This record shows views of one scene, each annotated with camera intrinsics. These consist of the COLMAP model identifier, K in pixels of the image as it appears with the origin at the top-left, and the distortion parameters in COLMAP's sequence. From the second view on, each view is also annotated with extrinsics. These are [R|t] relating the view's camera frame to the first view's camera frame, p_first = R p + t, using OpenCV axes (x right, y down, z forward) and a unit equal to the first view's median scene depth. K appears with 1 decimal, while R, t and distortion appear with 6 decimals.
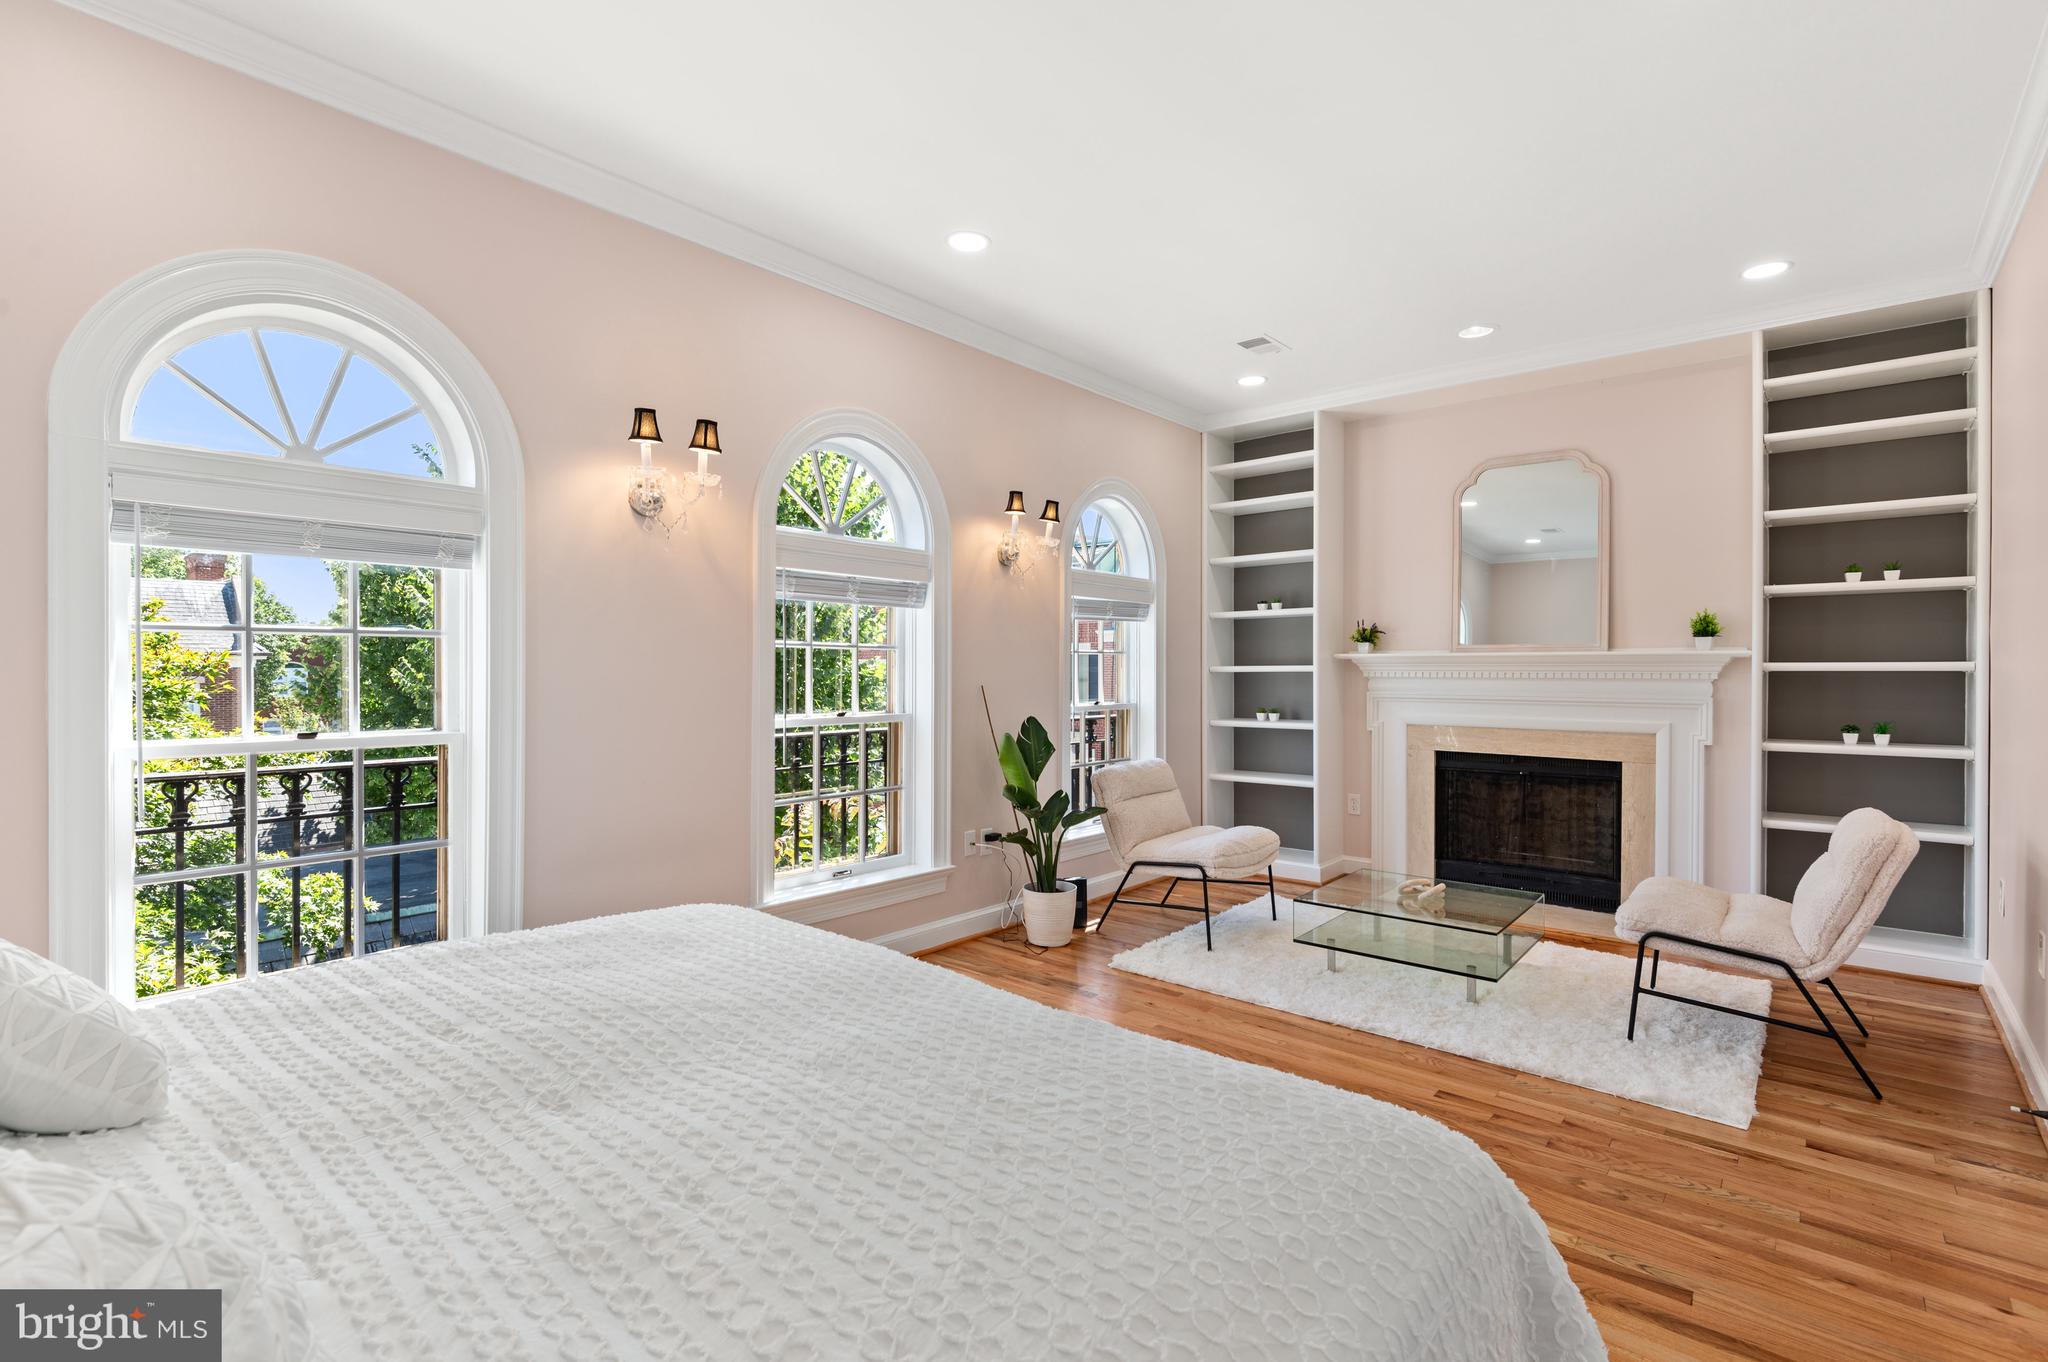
lens RADIAL K [[942.1, 0, 1023.5], [0, 942.1, 672.5], [0, 0, 1]] dist [-0.001183, -0.001903]
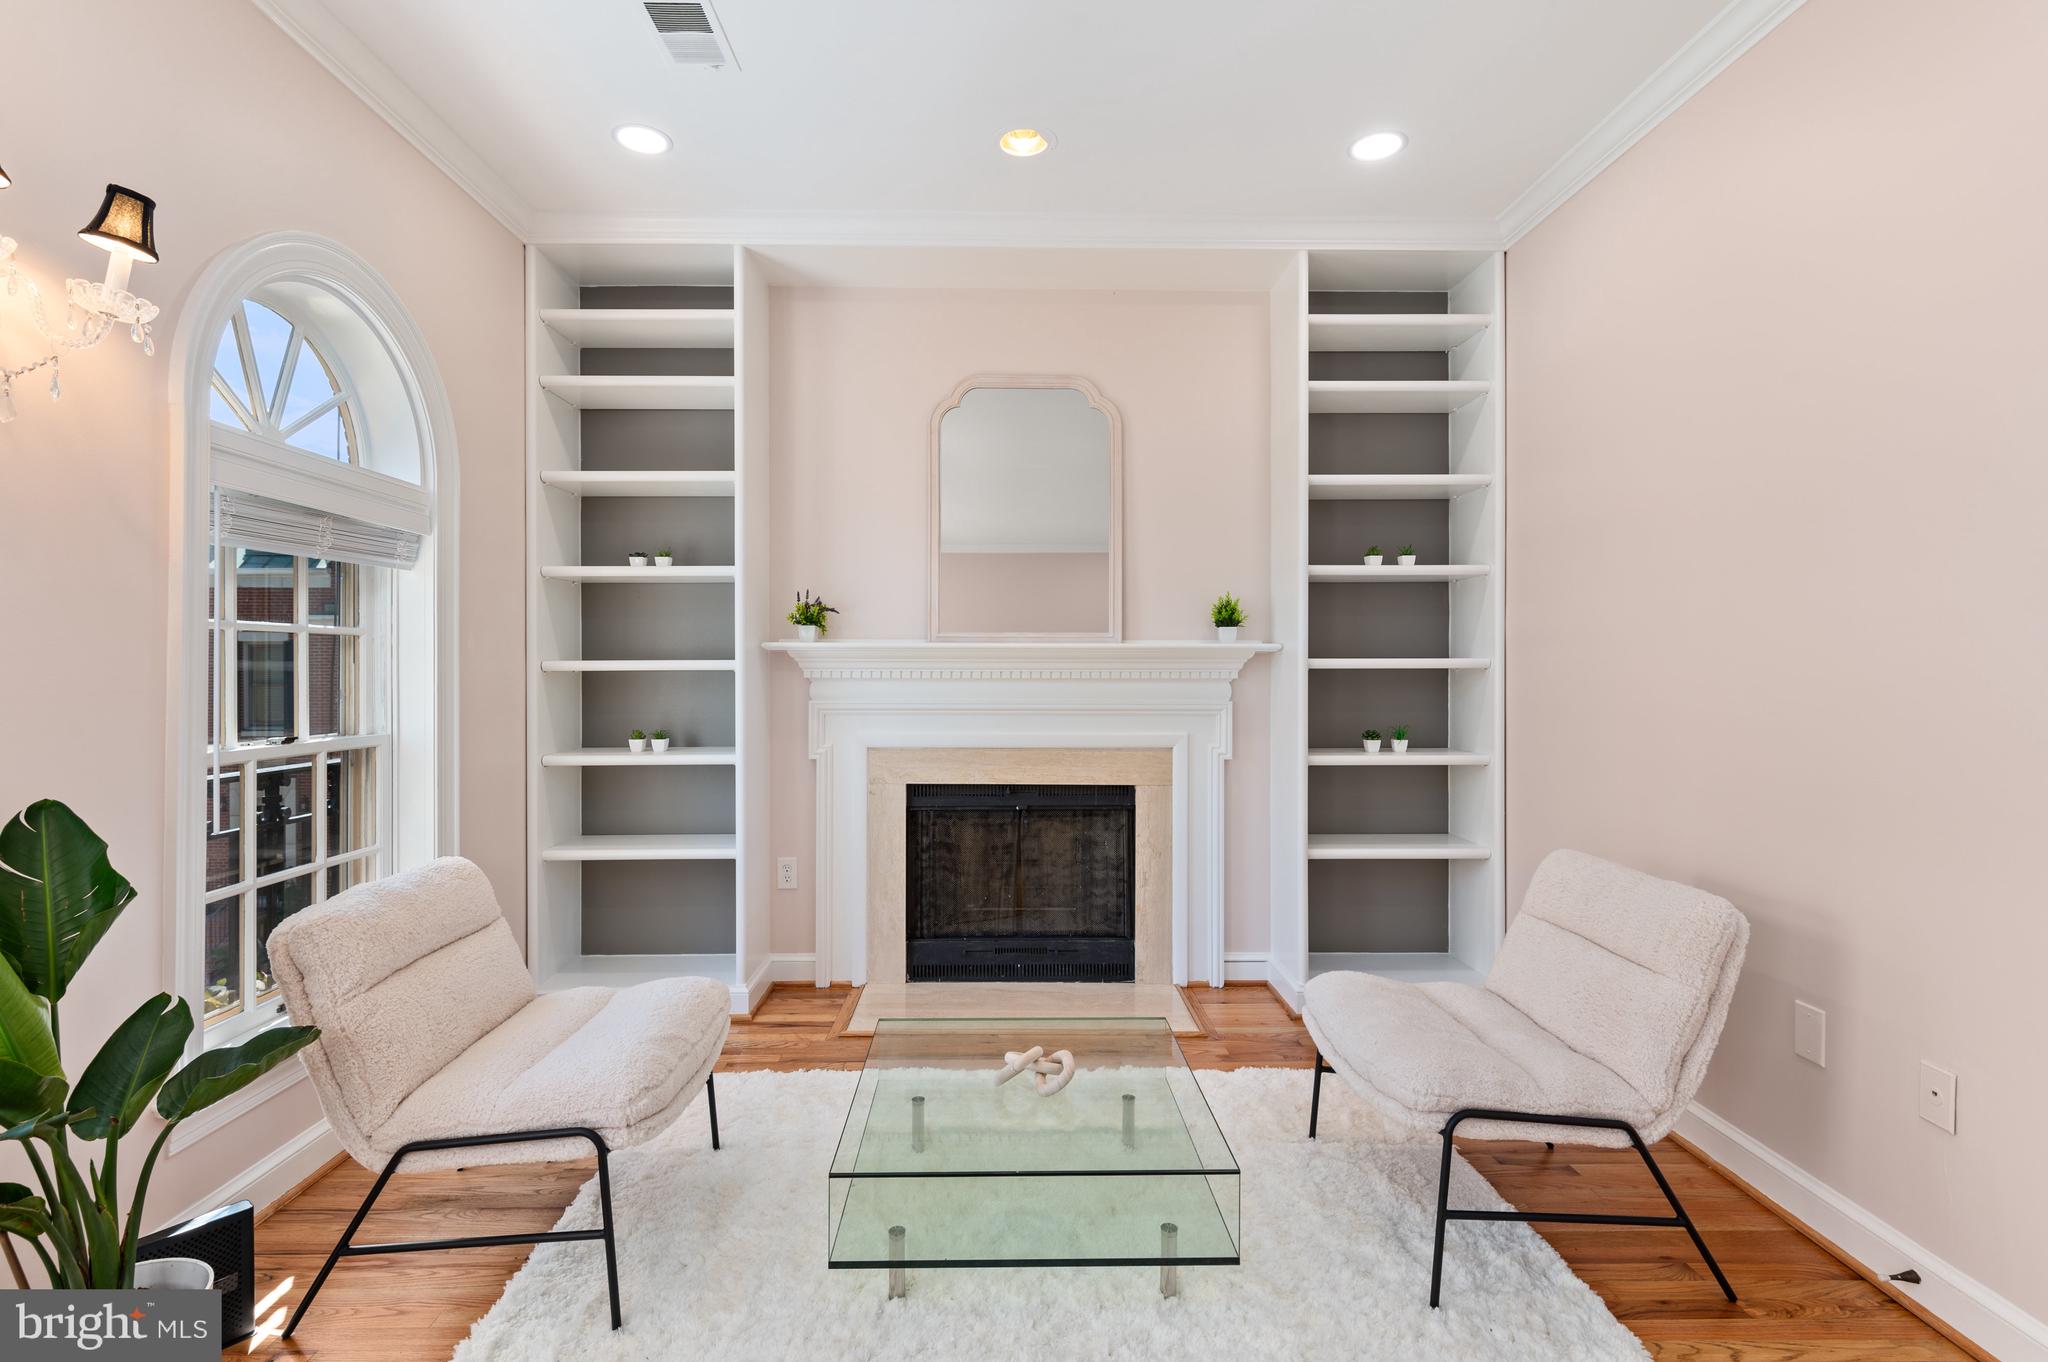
lens RADIAL K [[942.1, 0, 1016.5], [0, 942.1, 665.8], [0, 0, 1]] dist [-0.001183, -0.001903]
pose [[0.745992, 0.002213, 0.665952, 0.040820], [0.000653, 0.999992, -0.004054, -0.001110], [-0.665955, 0.003459, 0.745984, 0.468641]]
